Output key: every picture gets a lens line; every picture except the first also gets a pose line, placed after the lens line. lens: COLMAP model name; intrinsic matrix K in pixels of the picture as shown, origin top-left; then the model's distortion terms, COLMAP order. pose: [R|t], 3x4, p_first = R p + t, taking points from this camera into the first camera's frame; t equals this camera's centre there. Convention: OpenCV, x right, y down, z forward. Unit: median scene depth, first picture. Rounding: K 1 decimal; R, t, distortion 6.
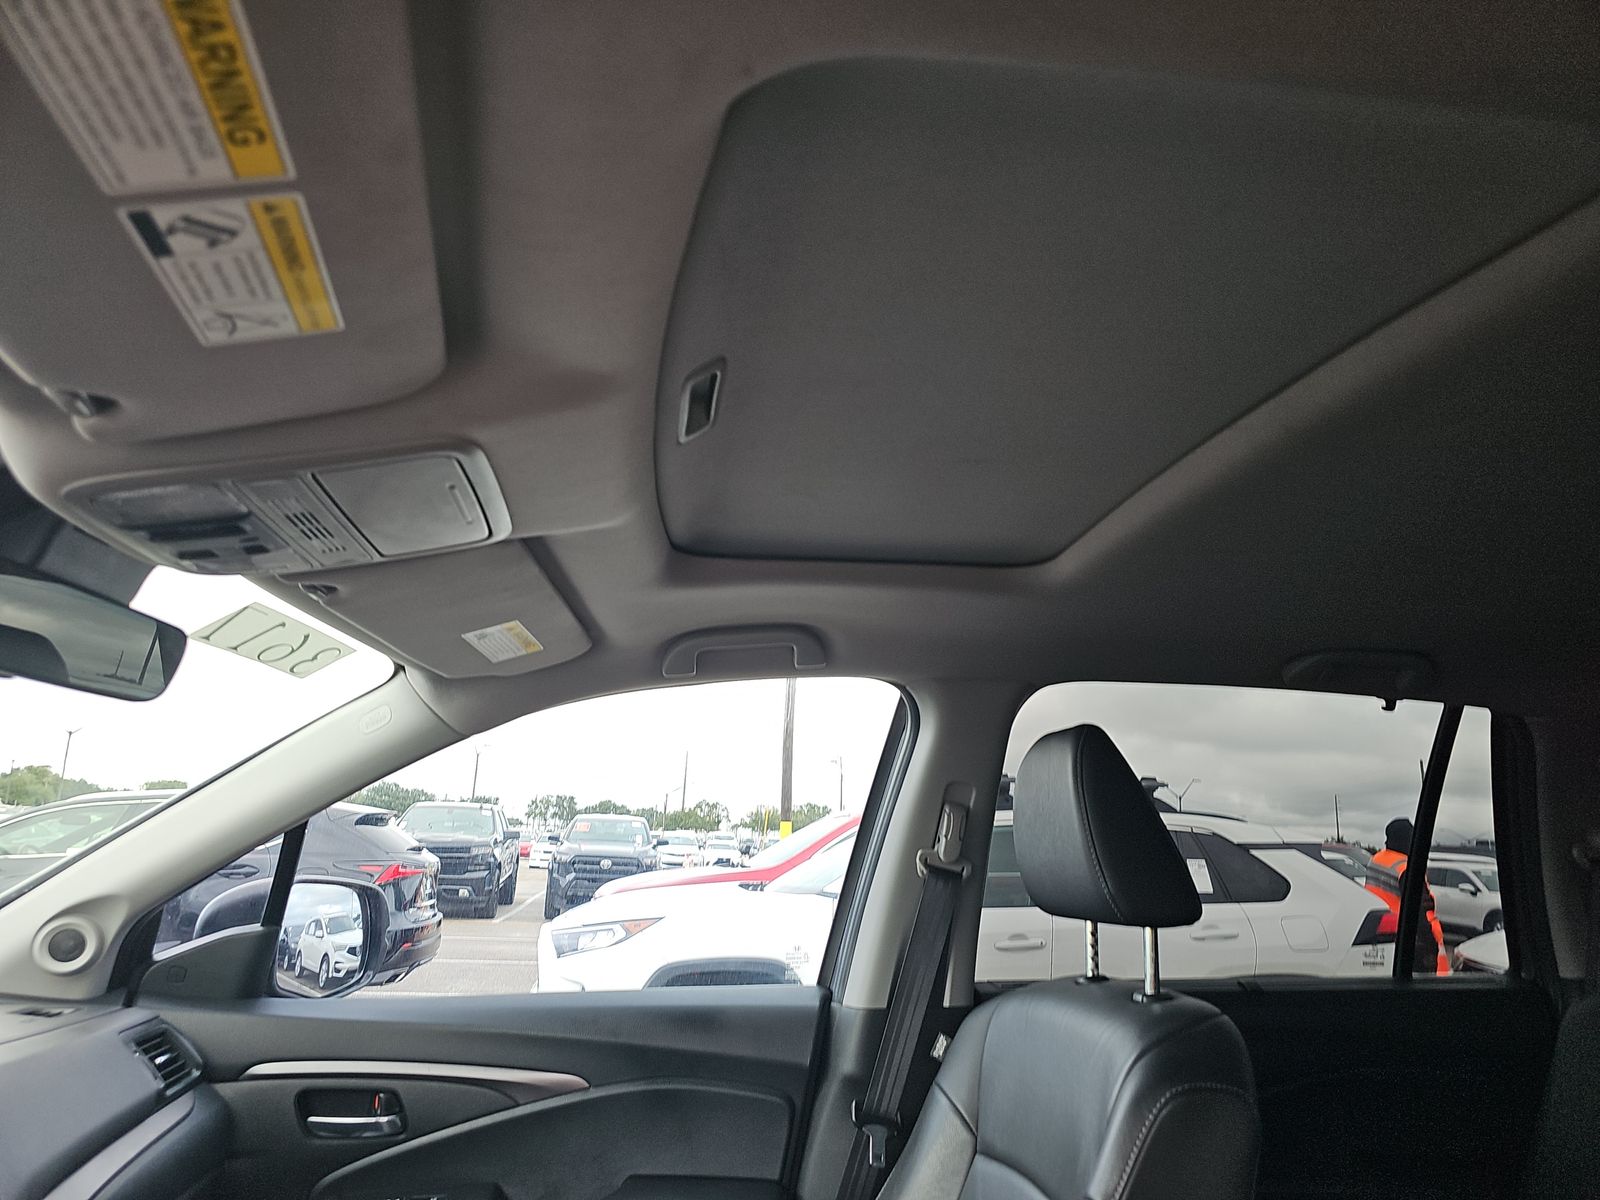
lens RADIAL K [[1062.7, 0, 802.3], [0, 1062.7, 614.9], [0, 0, 1]] dist [0.025068, -0.007563]
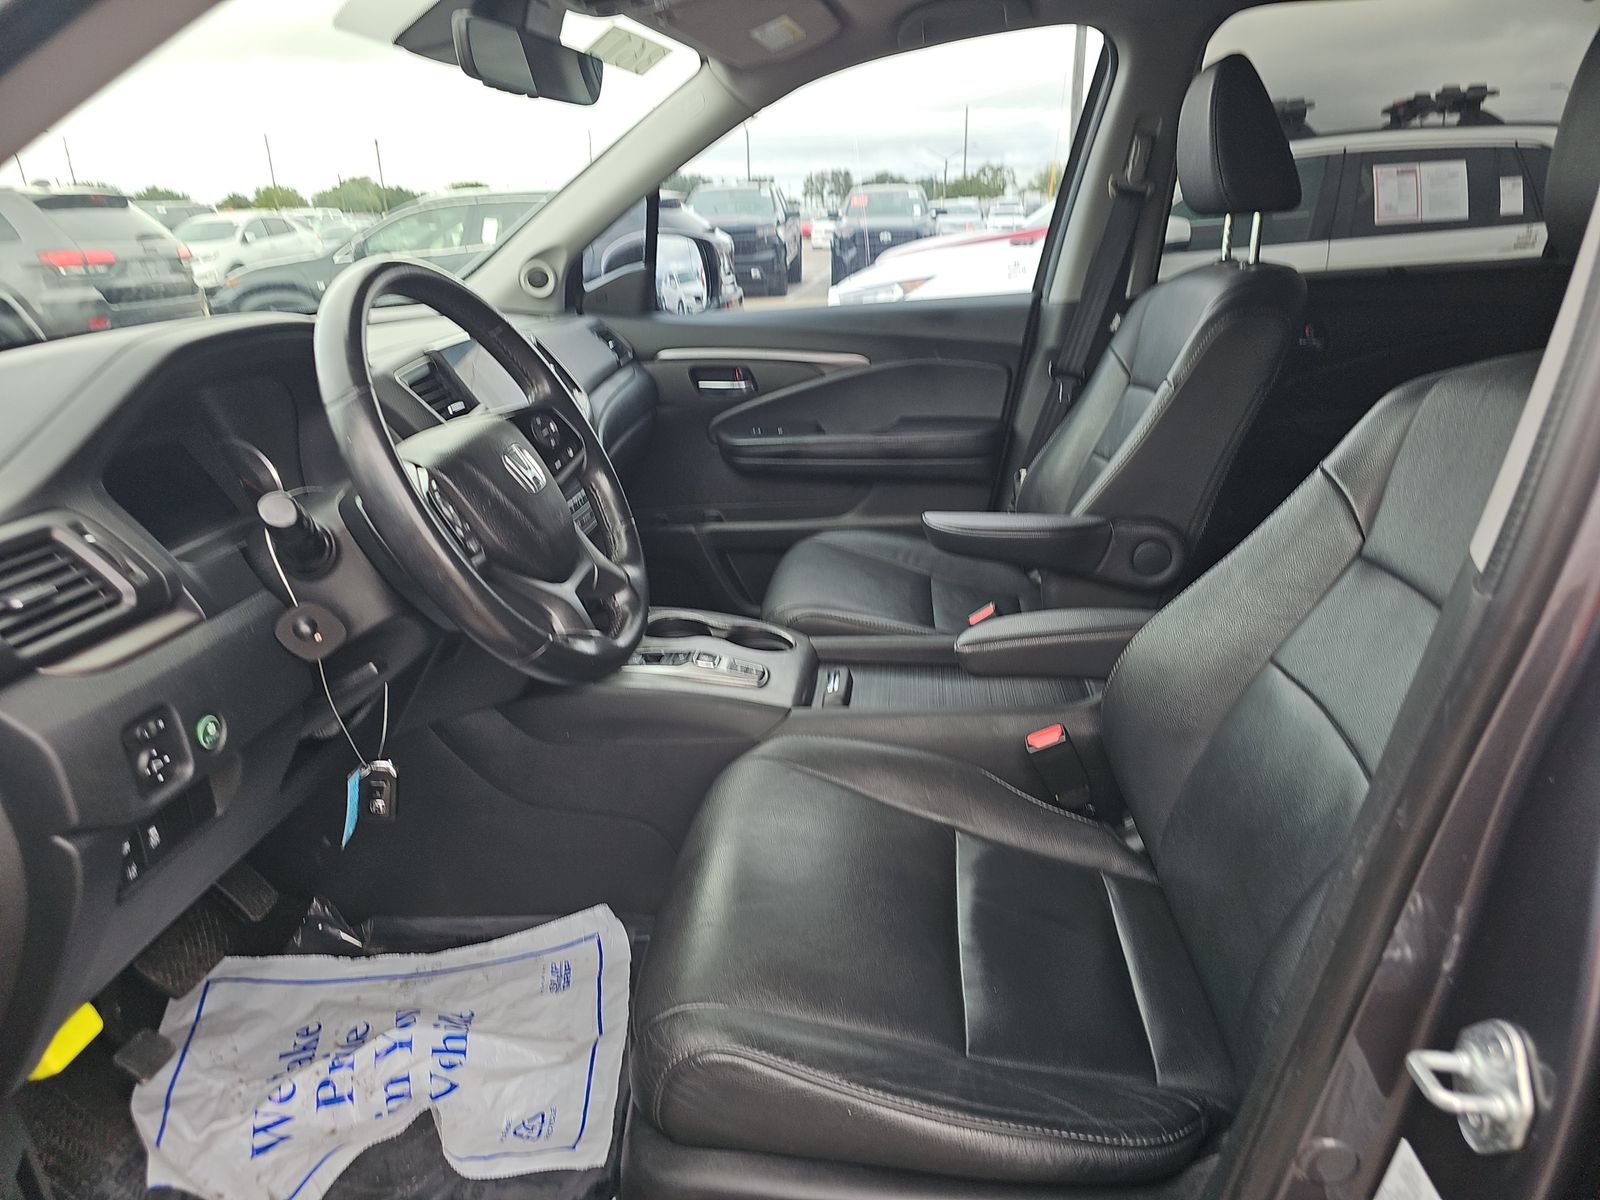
lens RADIAL K [[1062.7, 0, 802.3], [0, 1062.7, 614.9], [0, 0, 1]] dist [0.025068, -0.007563]
pose [[0.966300, 0.025084, -0.256193, 0.091816], [0.117159, 0.843332, 0.524467, -0.047390], [0.229212, -0.536807, 0.811973, -0.389777]]
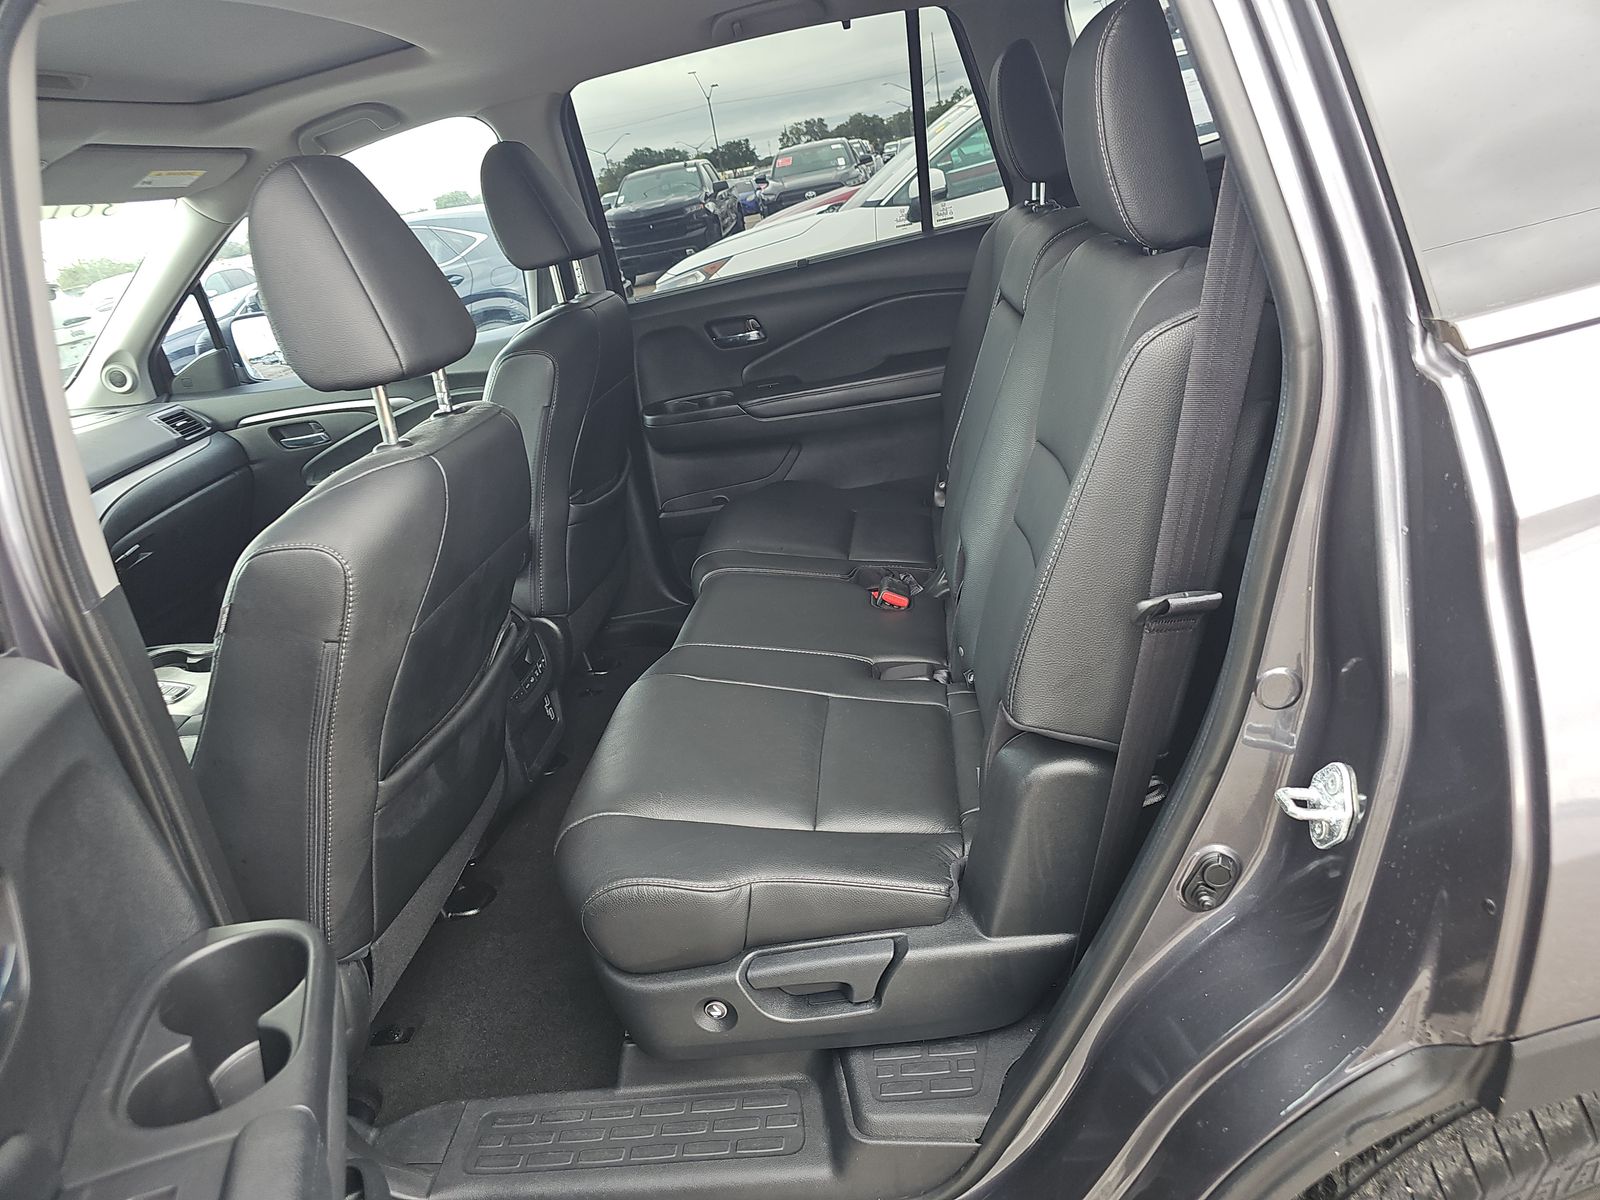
lens RADIAL K [[1062.7, 0, 802.3], [0, 1062.7, 614.9], [0, 0, 1]] dist [0.025068, -0.007563]
pose [[0.948808, -0.105060, -0.297868, 0.847849], [0.259742, 0.796111, 0.546572, -0.069989], [0.179713, -0.595961, 0.782646, -0.442648]]
